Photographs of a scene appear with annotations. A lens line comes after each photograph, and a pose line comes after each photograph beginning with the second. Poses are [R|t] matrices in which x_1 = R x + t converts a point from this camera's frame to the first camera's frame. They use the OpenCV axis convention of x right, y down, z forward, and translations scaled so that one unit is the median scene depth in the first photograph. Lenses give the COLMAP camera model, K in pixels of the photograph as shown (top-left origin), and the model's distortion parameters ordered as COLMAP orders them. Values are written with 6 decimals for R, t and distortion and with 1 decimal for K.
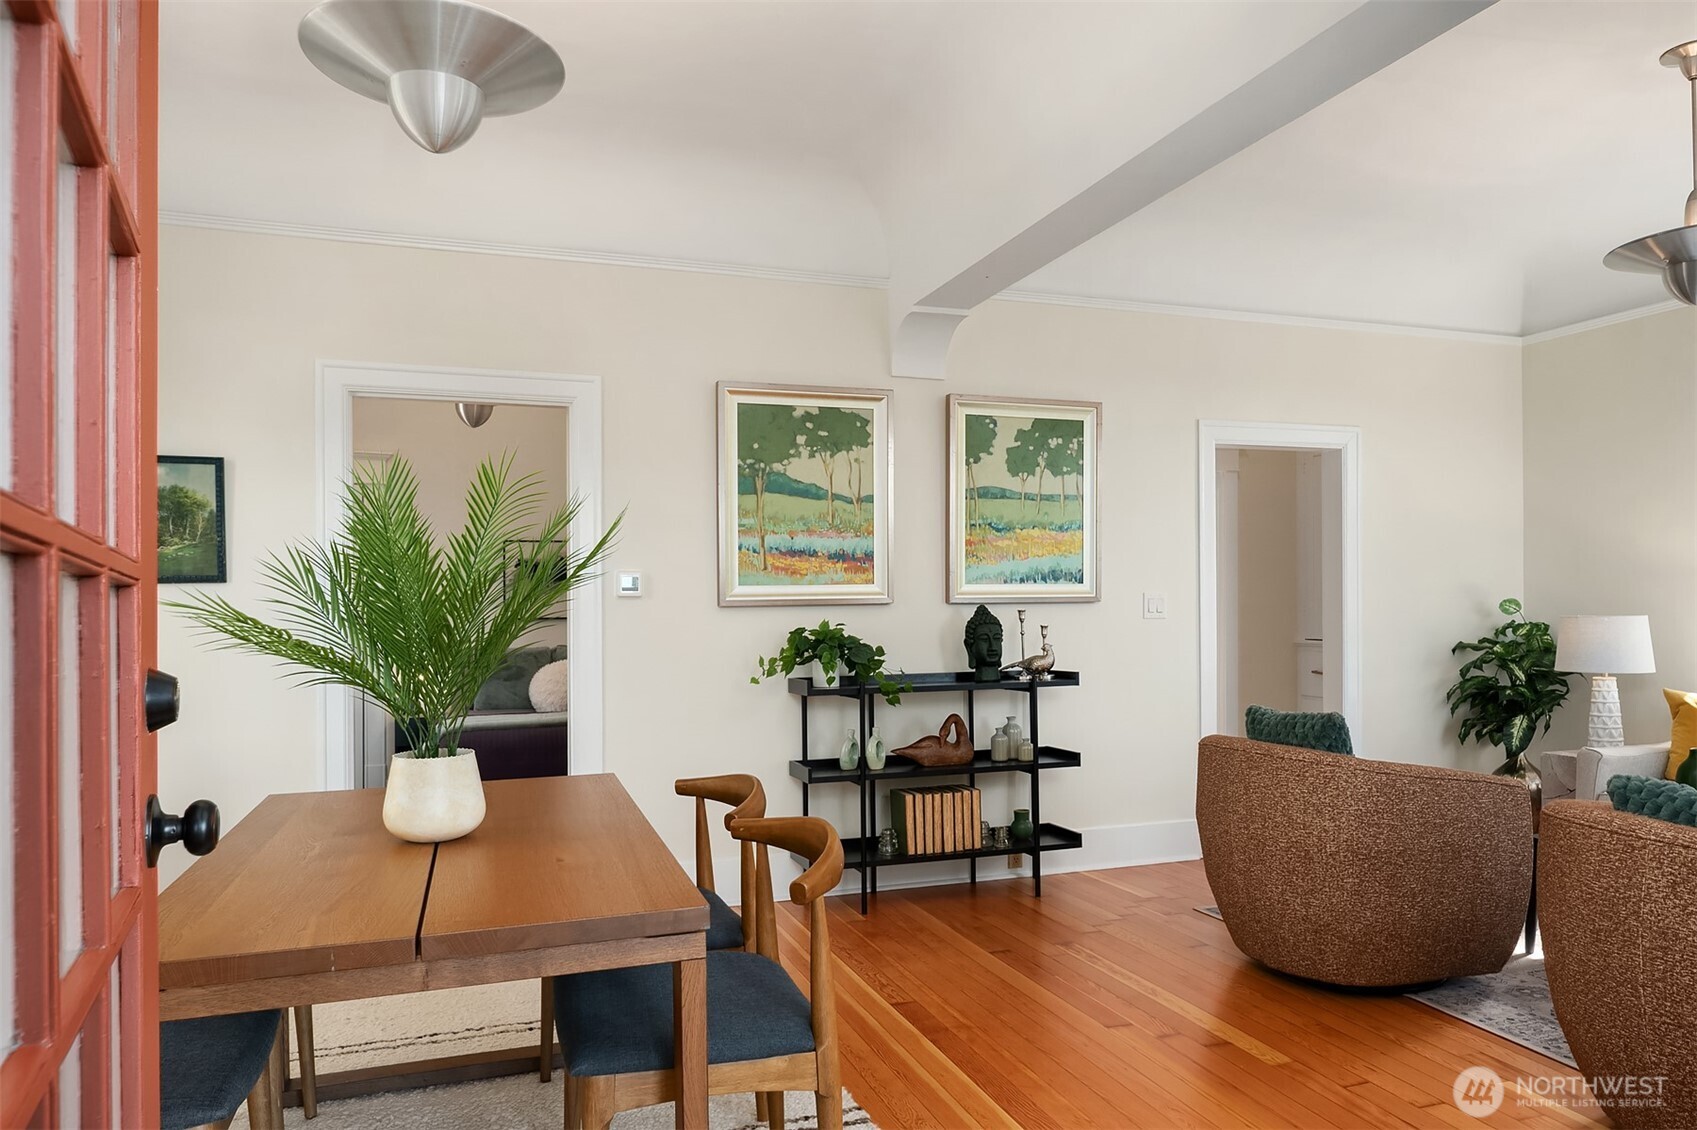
lens RADIAL K [[1098.9, 0, 894.5], [0, 1098.9, 631.7], [0, 0, 1]] dist [-0.001070, 0.000833]
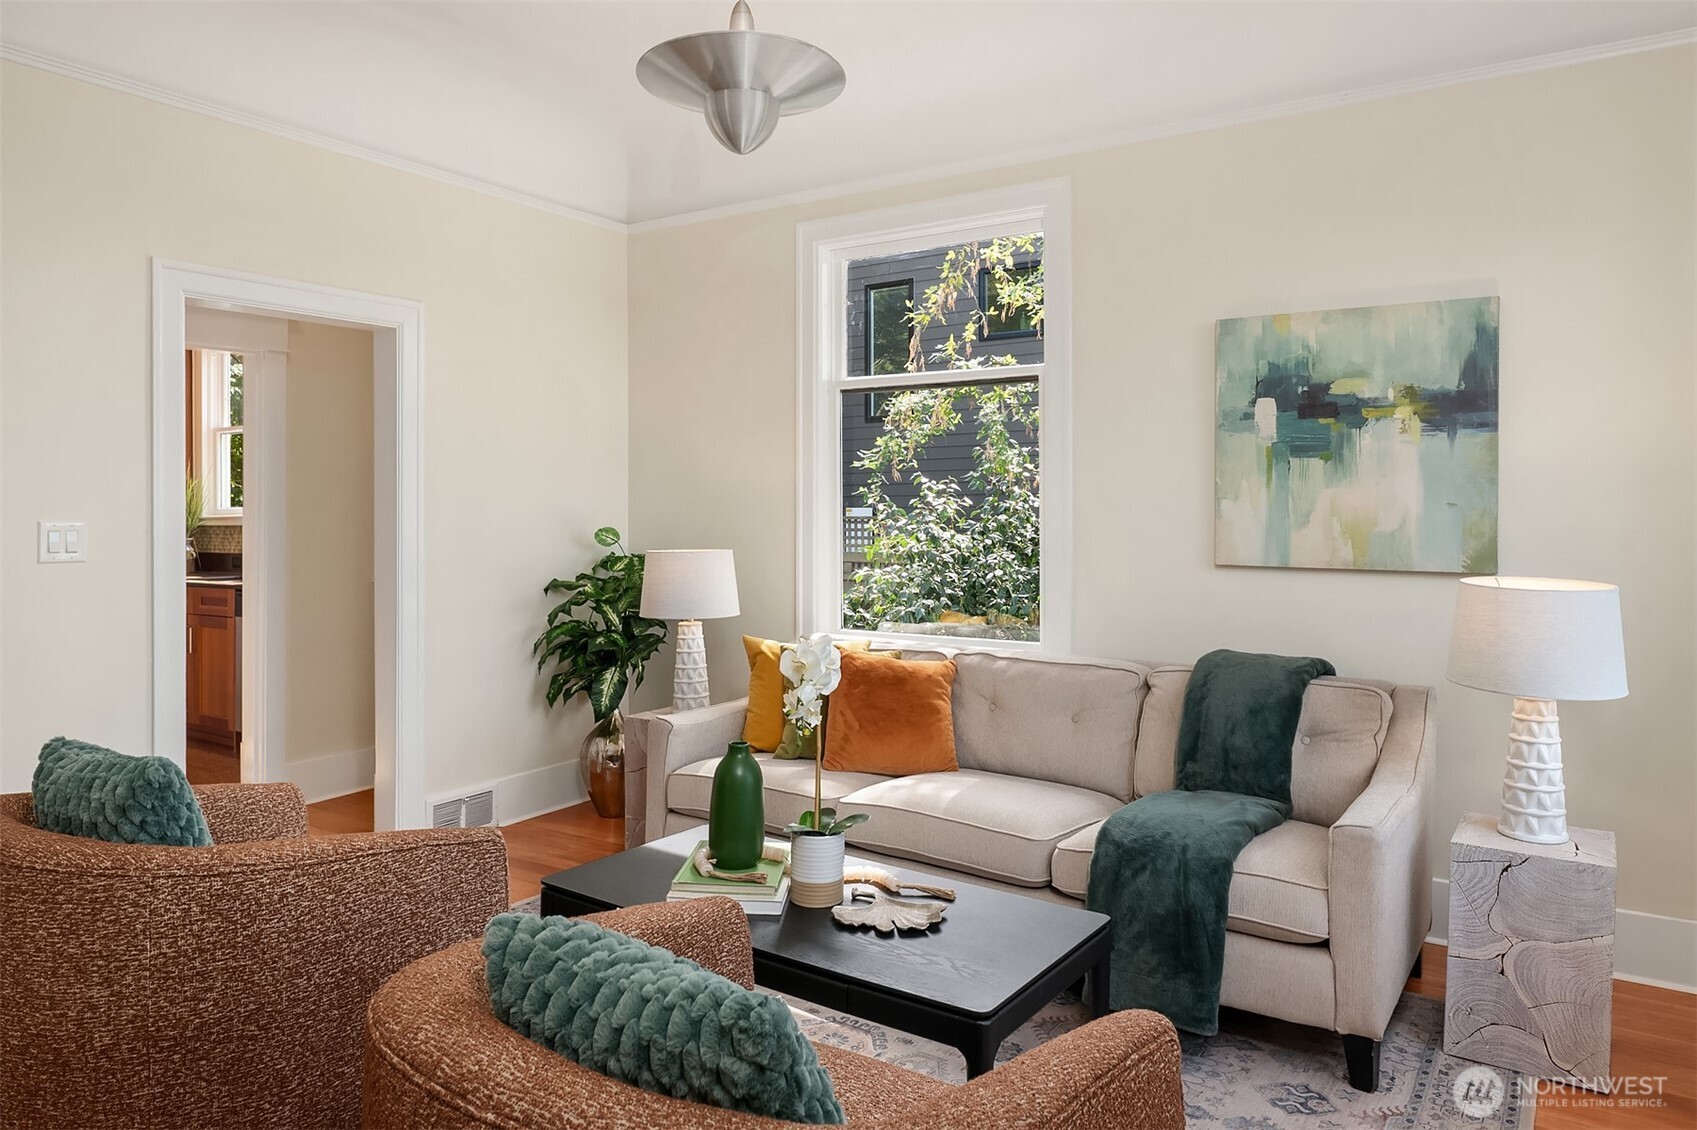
lens RADIAL K [[1096.9, 0, 868.0], [0, 1096.9, 509.1], [0, 0, 1]] dist [-0.001697, -0.002217]
pose [[0.791487, 0.008036, 0.611134, 0.254372], [0.012749, 0.999479, -0.029654, -0.020696], [-0.611053, 0.031262, 0.790972, 0.259224]]
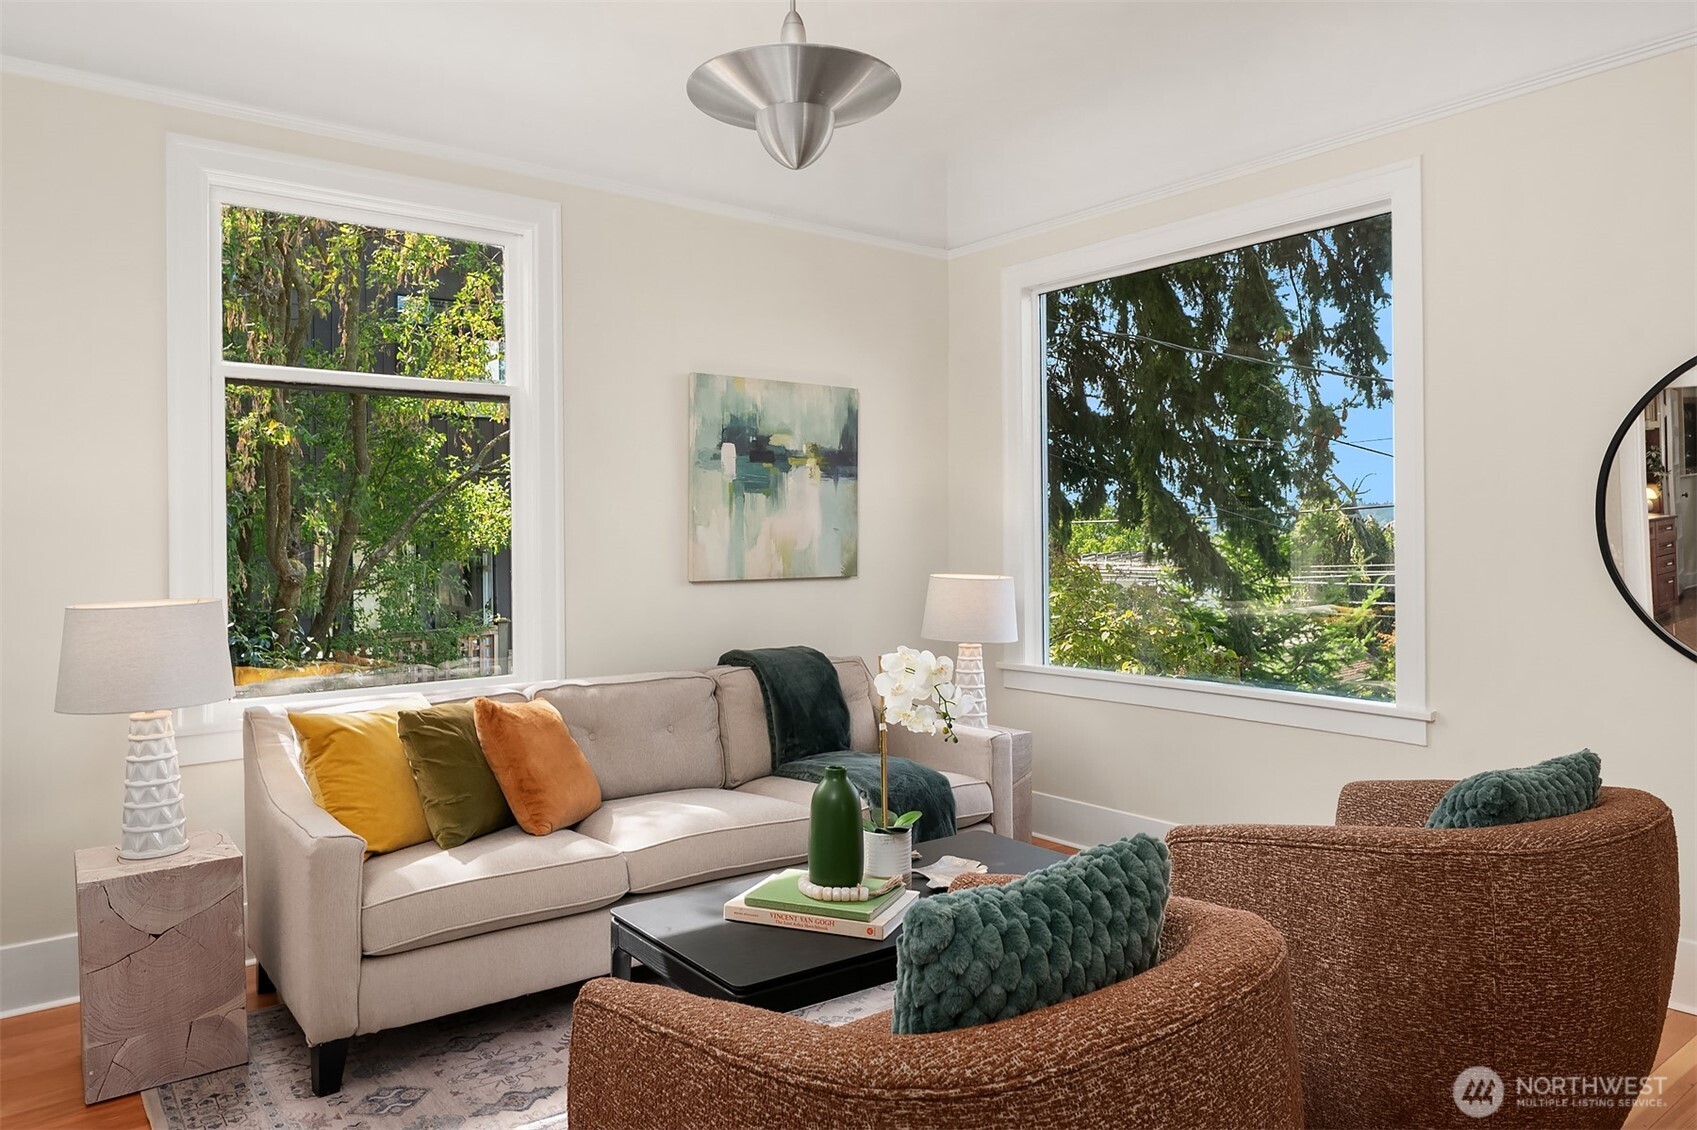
lens RADIAL K [[1133.6, 0, 869.7], [0, 1133.6, 564.5], [0, 0, 1]] dist [-0.006520, 0.001747]
pose [[-0.342897, -0.030512, 0.938877, -0.007286], [0.032542, 0.998487, 0.044335, -0.051077], [-0.938809, 0.045755, -0.341386, 0.889447]]
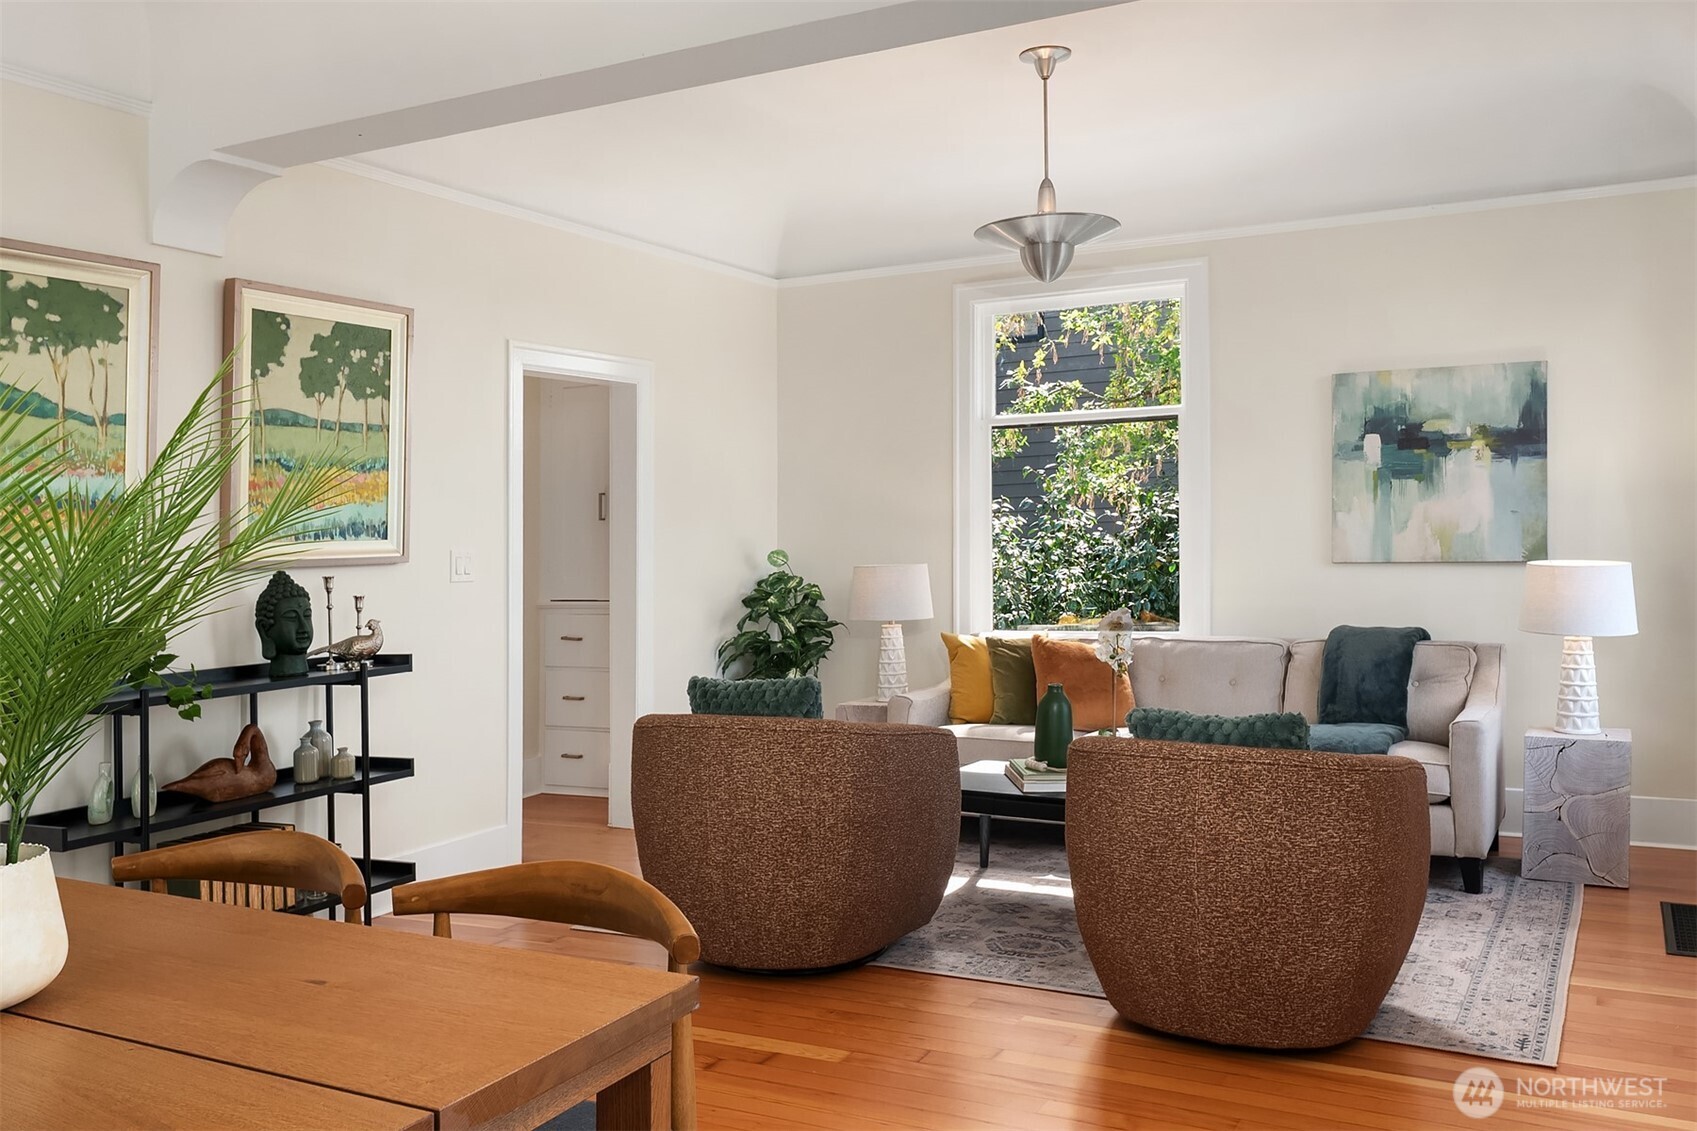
lens RADIAL K [[1387.2, 0, 798.3], [0, 1387.2, 567.3], [0, 0, 1]] dist [0.001743, -0.002741]
pose [[0.758066, -0.025845, 0.651666, -0.269441], [0.038002, 0.999267, -0.004576, -0.009829], [-0.651070, 0.028234, 0.758493, 0.080543]]
